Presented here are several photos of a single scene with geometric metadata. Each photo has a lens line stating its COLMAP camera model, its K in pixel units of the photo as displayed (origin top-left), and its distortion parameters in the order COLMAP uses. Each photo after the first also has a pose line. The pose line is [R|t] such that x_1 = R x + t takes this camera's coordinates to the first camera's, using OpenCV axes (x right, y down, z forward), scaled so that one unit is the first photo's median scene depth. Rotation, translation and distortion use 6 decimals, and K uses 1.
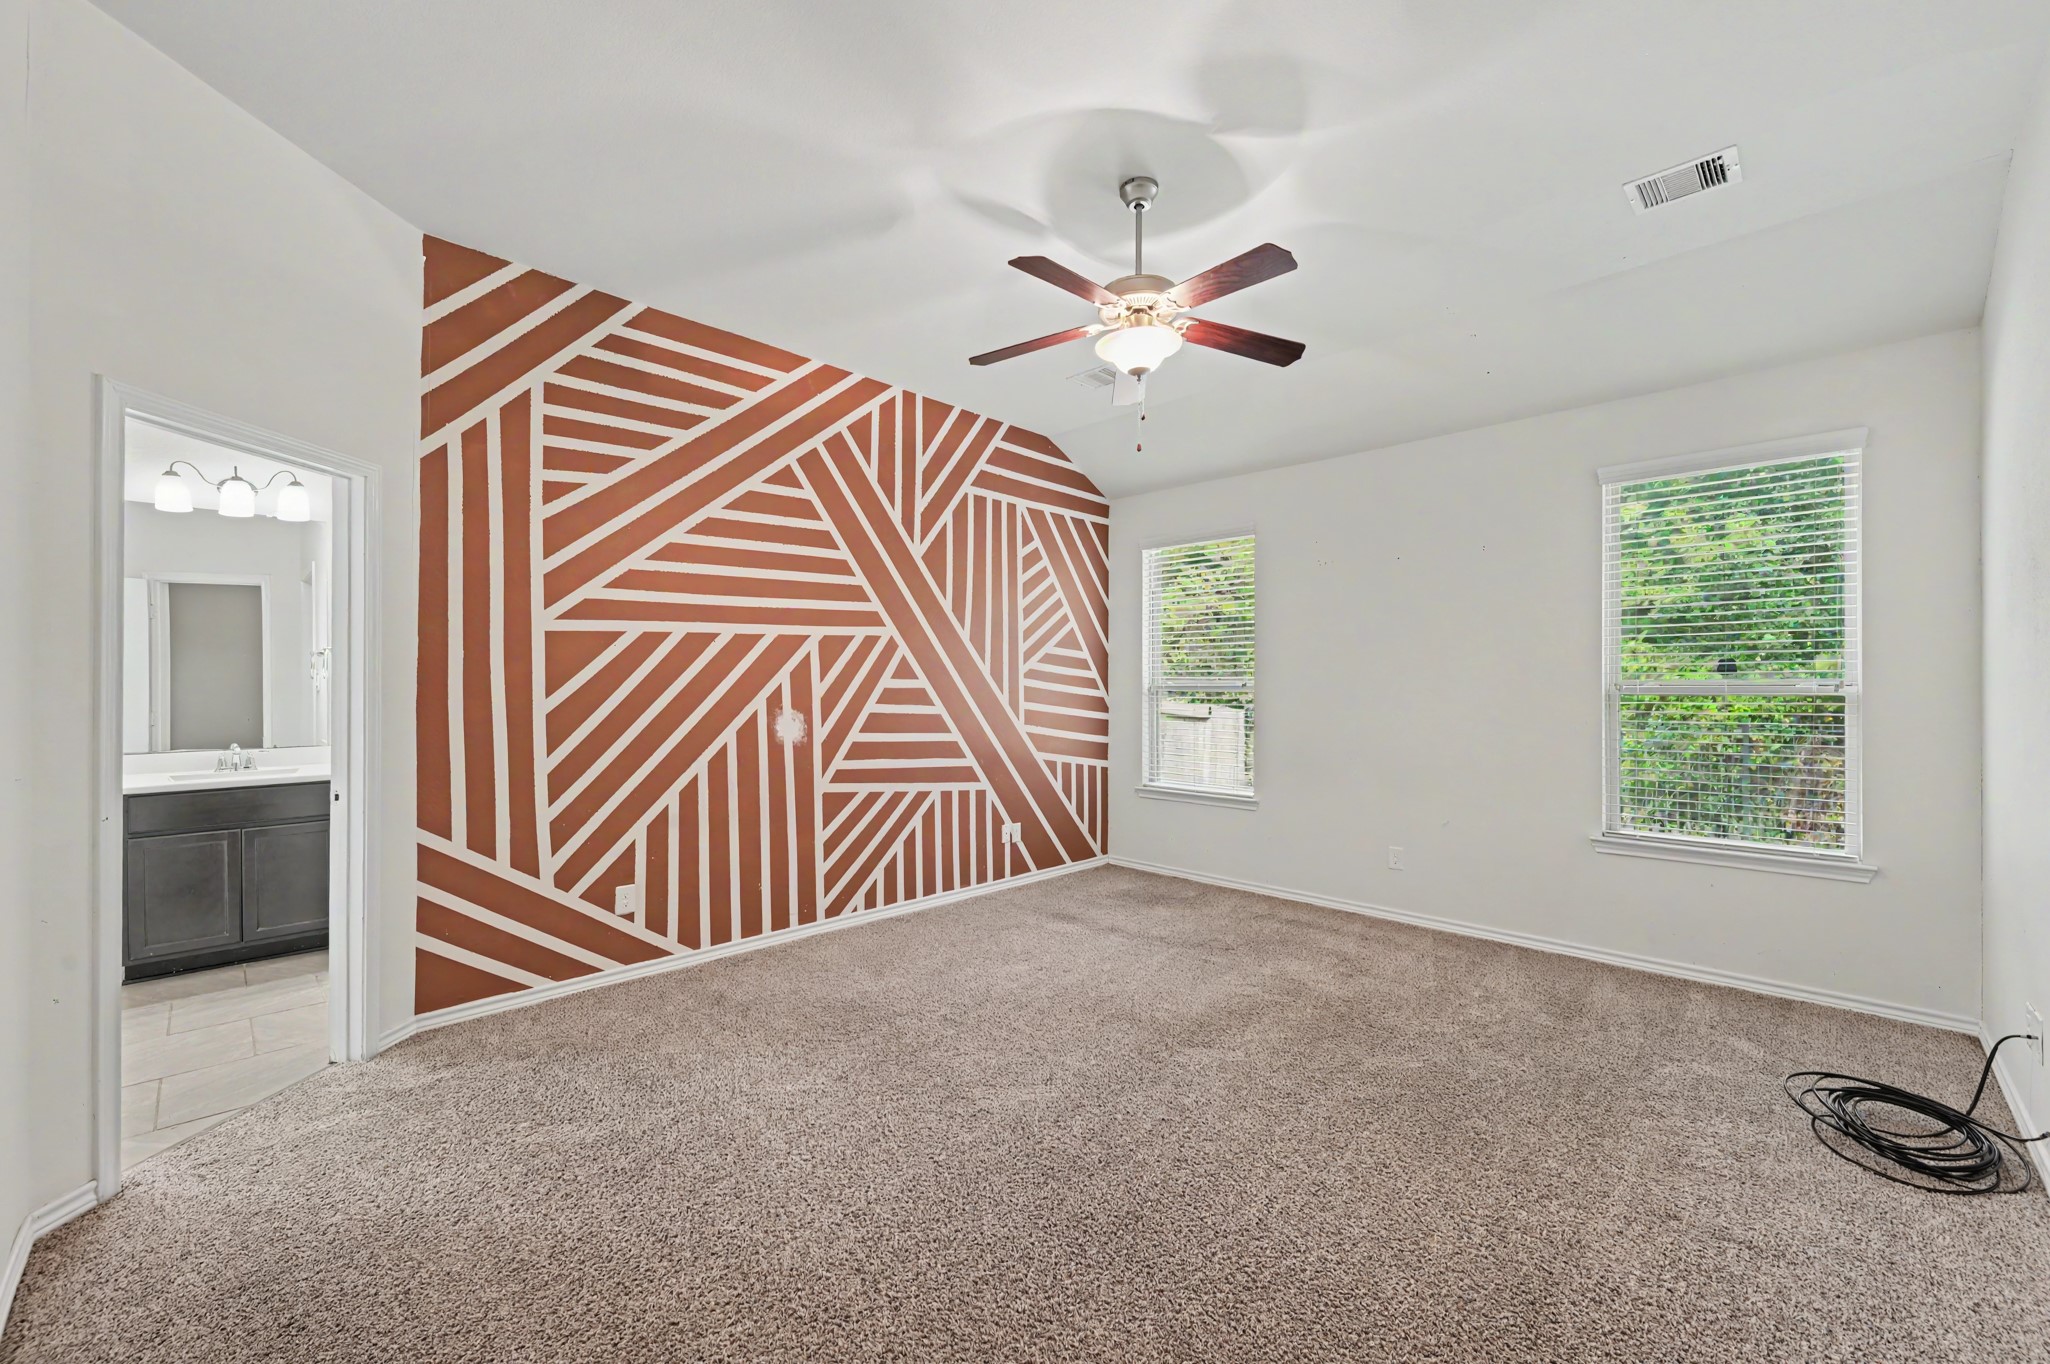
lens RADIAL K [[809.9, 0, 1010.8], [0, 809.9, 684.9], [0, 0, 1]] dist [-0.005620, 0.000479]
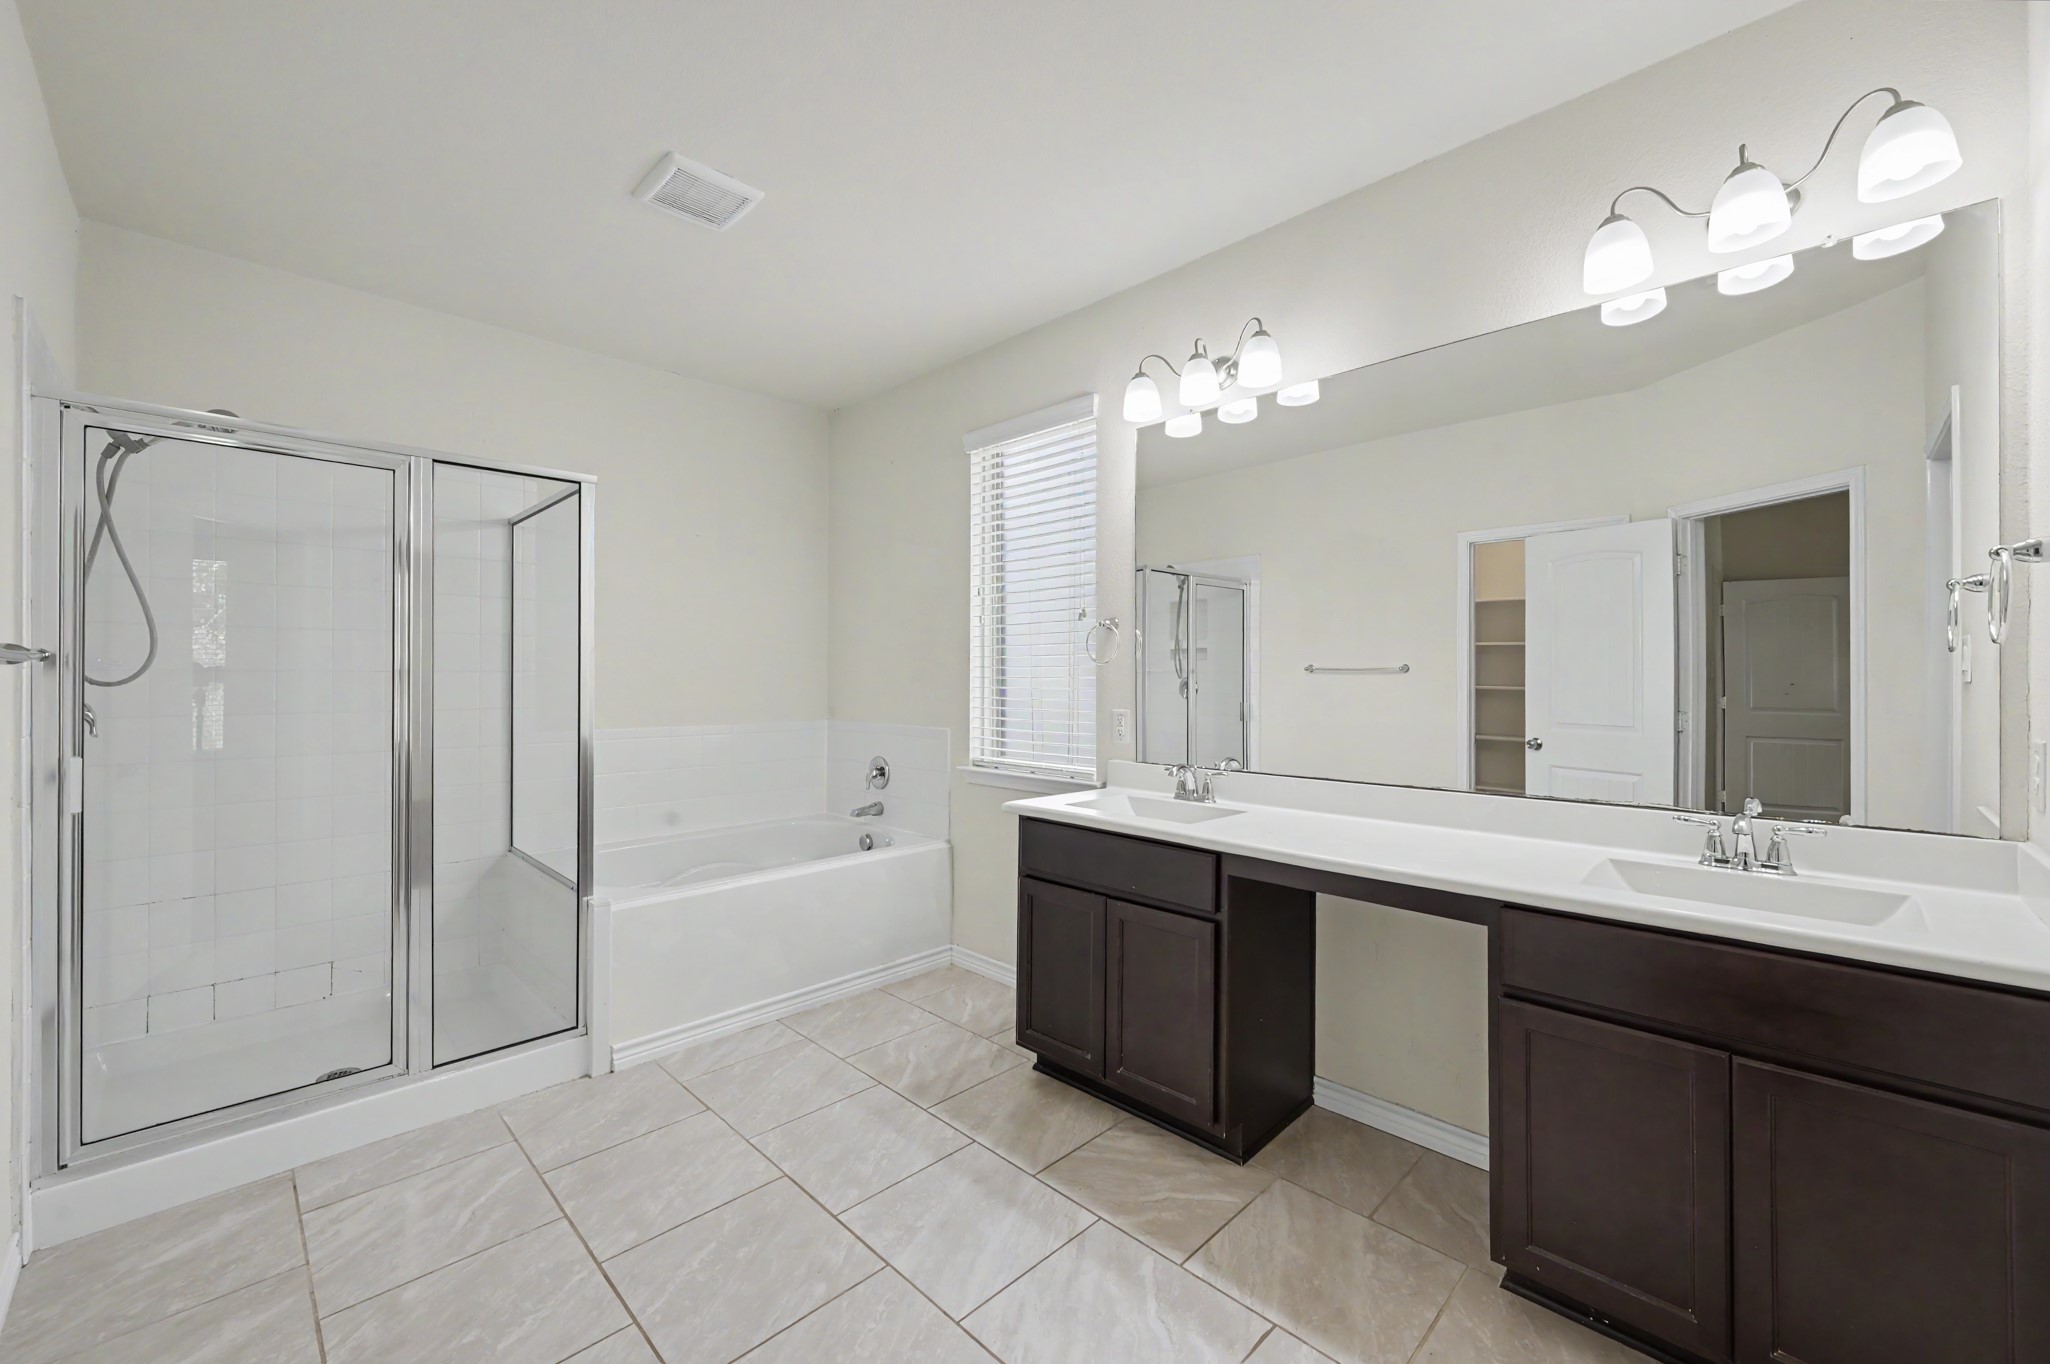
lens RADIAL K [[809.9, 0, 1025.8], [0, 809.9, 677.0], [0, 0, 1]] dist [-0.005620, 0.000479]
pose [[0.005013, 0.006667, -0.999965, -0.525525], [-0.006632, 0.999956, 0.006633, 0.002987], [0.999965, 0.006599, 0.005057, 0.603914]]
